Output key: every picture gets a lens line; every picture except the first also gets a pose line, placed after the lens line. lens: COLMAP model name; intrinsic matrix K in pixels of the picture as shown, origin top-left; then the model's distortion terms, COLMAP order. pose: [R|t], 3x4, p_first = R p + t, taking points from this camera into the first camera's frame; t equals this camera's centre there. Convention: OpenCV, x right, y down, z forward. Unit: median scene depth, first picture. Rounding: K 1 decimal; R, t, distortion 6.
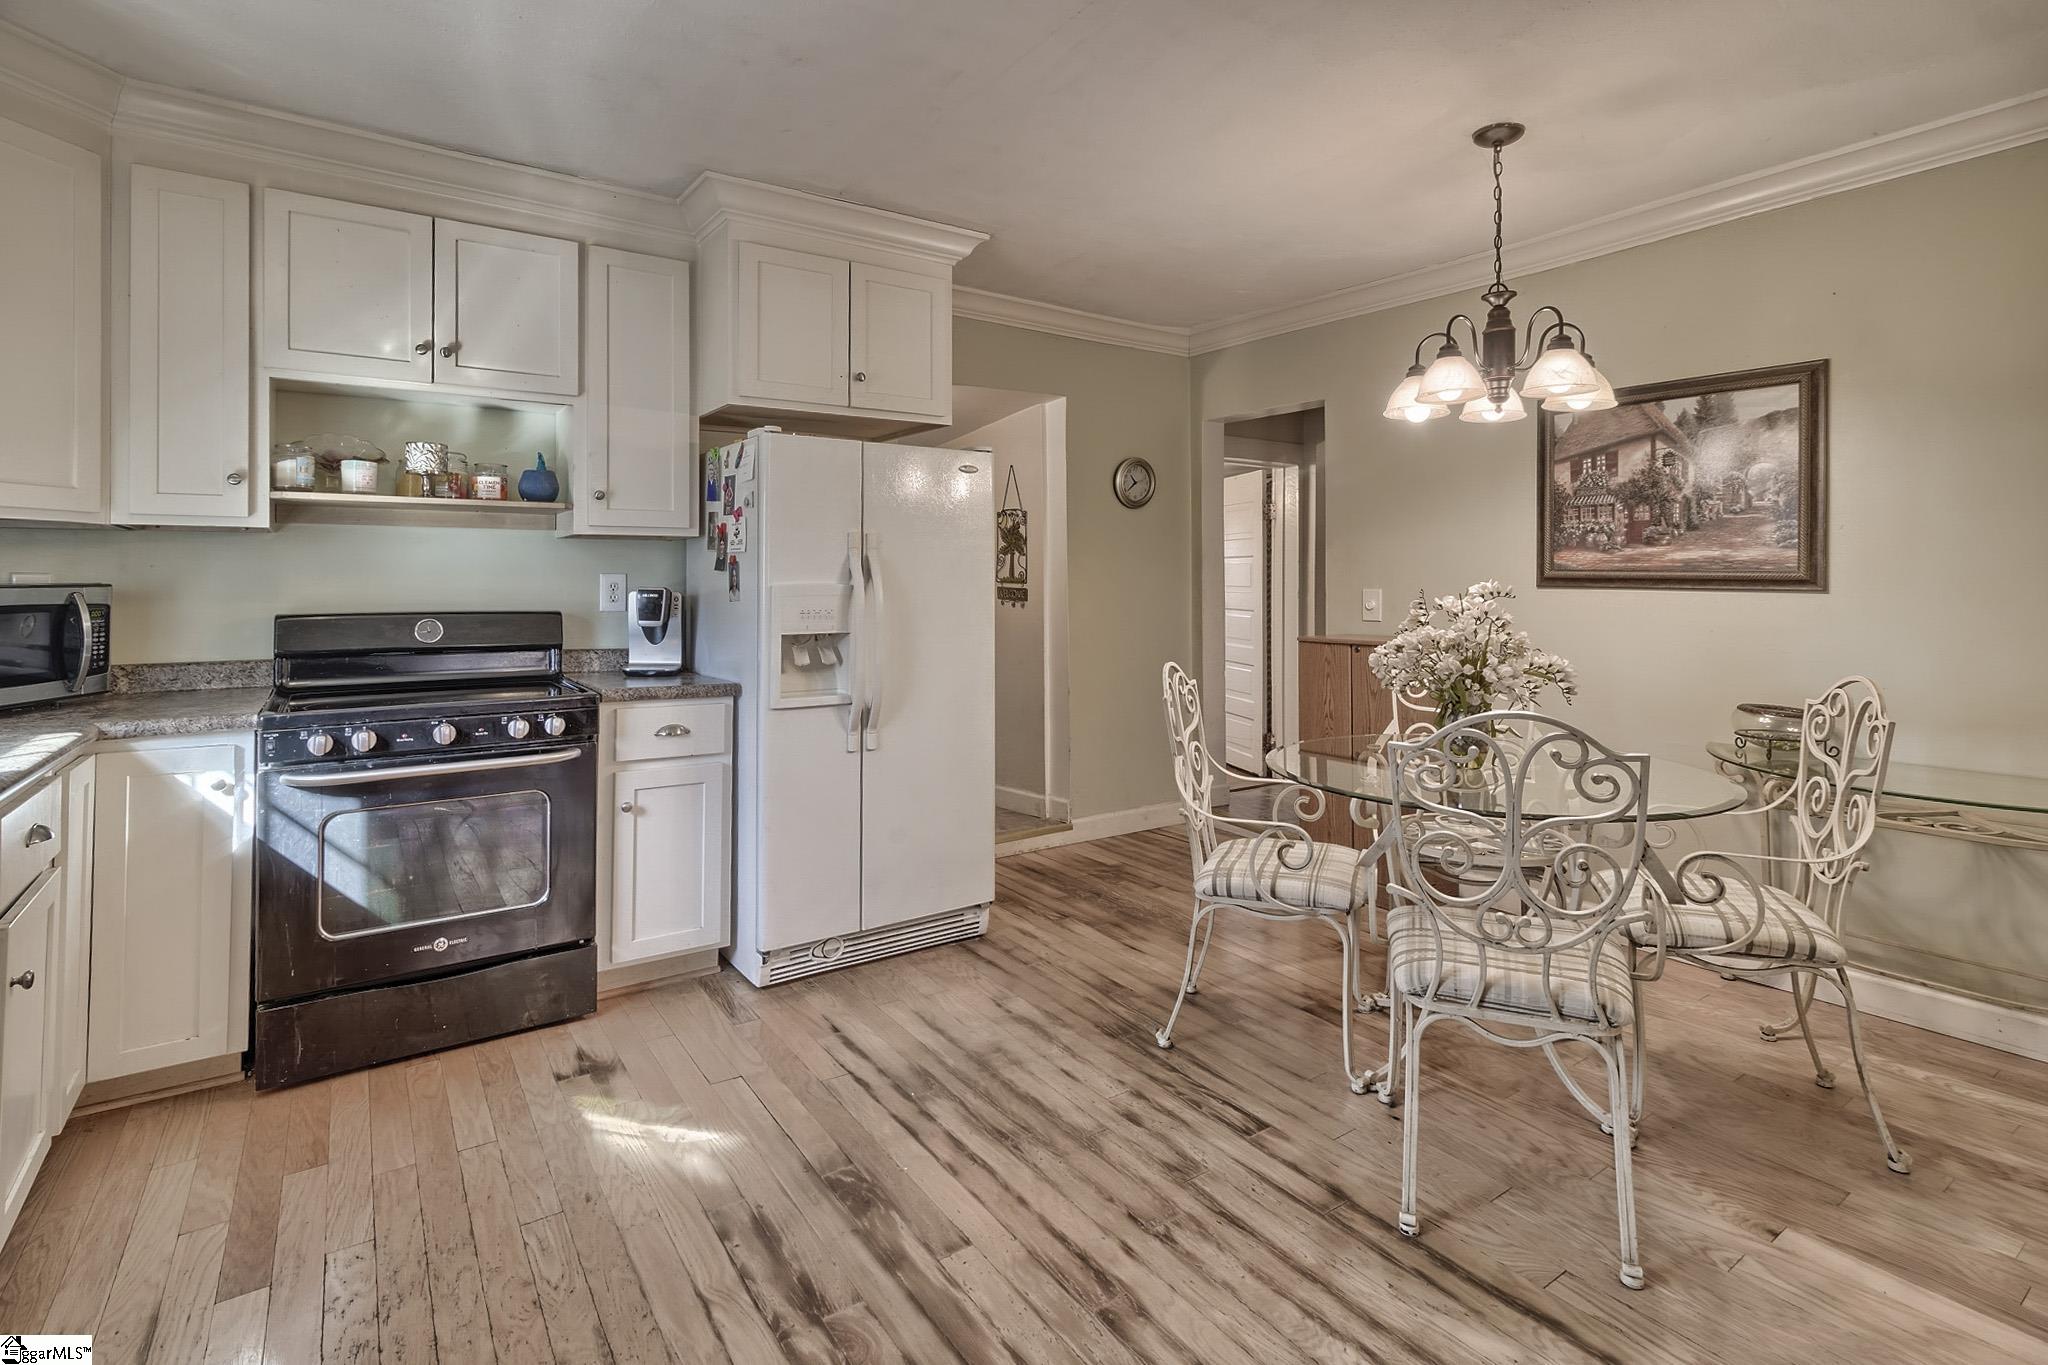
lens RADIAL K [[965.8, 0, 992.1], [0, 965.8, 580.3], [0, 0, 1]] dist [0.000134, -0.000061]
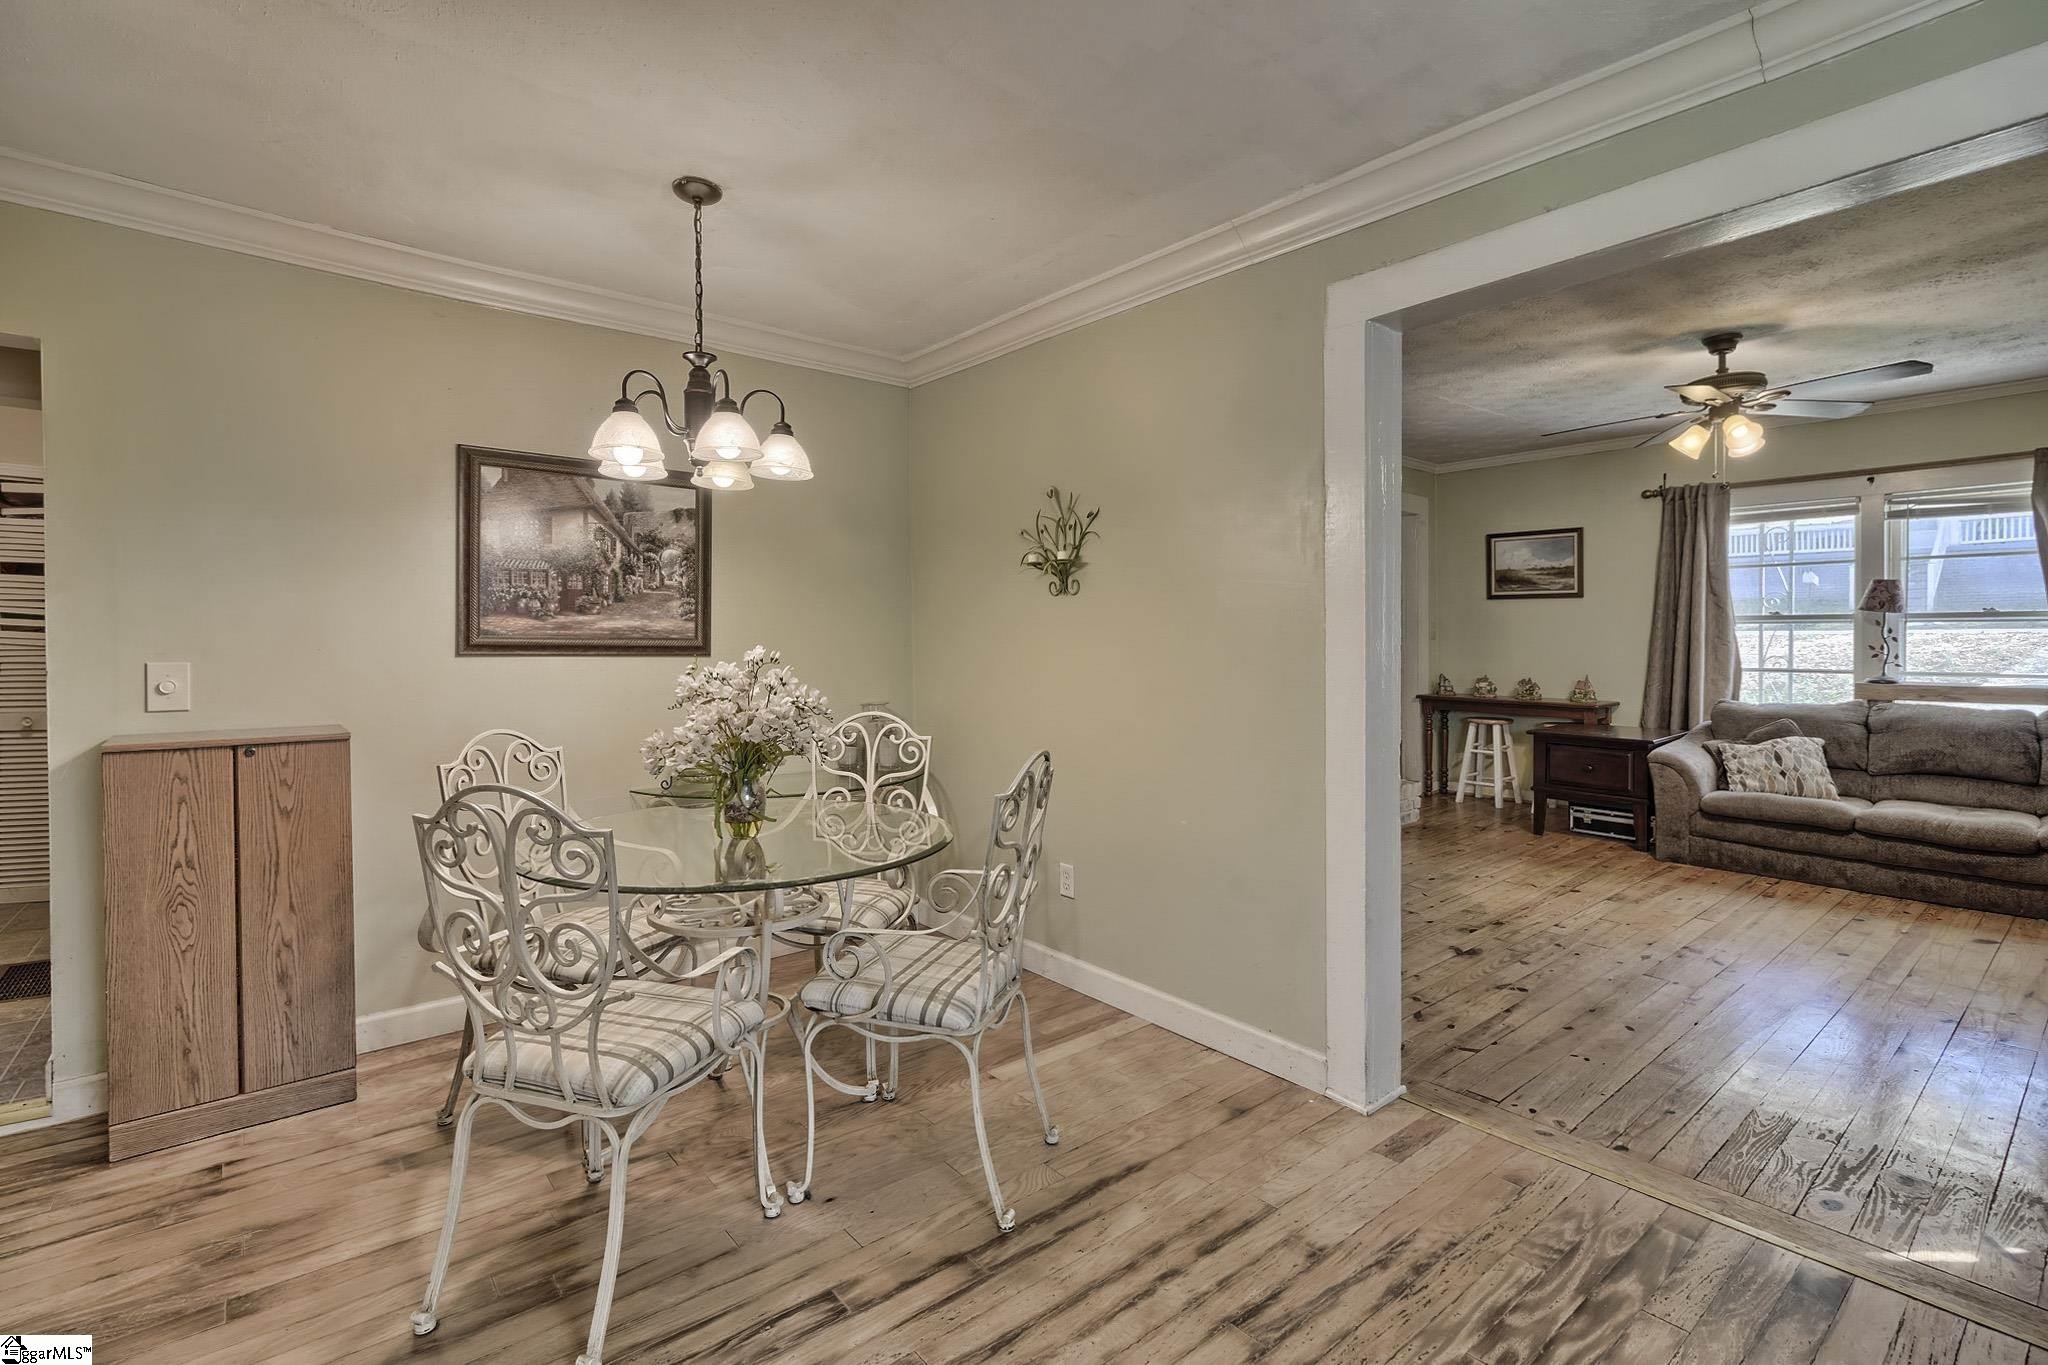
lens RADIAL K [[936.3, 0, 1021.9], [0, 936.3, 654.2], [0, 0, 1]] dist [0.000454, -0.000072]
pose [[-0.092649, -0.009850, 0.995650, -0.409612], [0.002463, 0.999946, 0.010122, -0.001799], [-0.995696, 0.003390, -0.092619, 0.684760]]
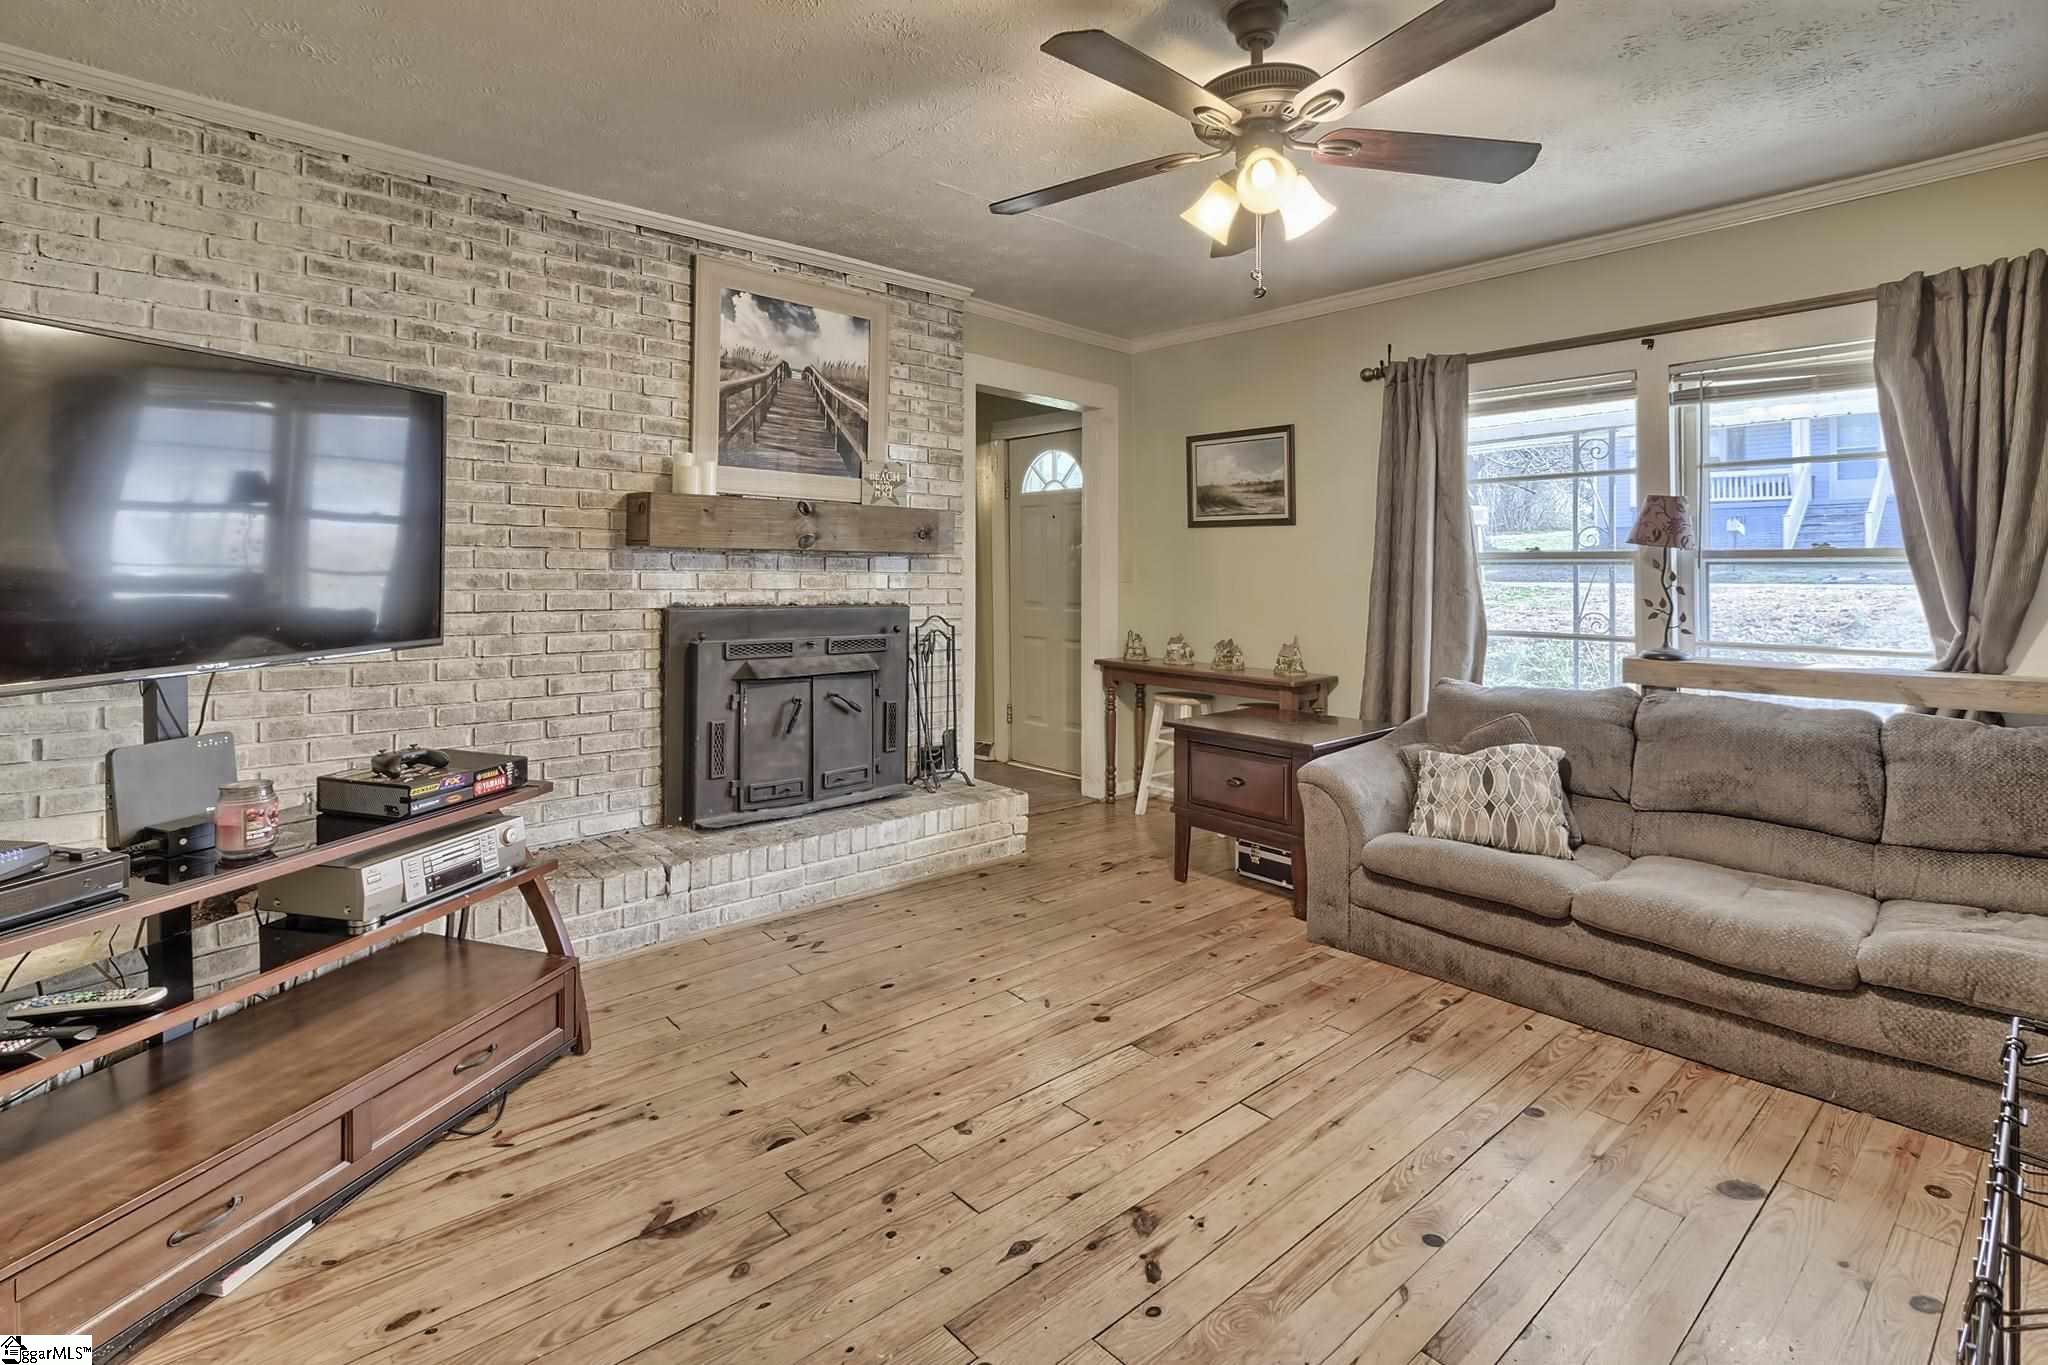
lens RADIAL K [[974.3, 0, 1005.4], [0, 974.3, 565.7], [0, 0, 1]] dist [0.001281, 0.000244]
pose [[-0.124017, 0.021133, 0.992055, 0.136213], [-0.014933, 0.999620, -0.023161, 0.001501], [-0.992168, -0.017686, -0.123654, -0.165762]]
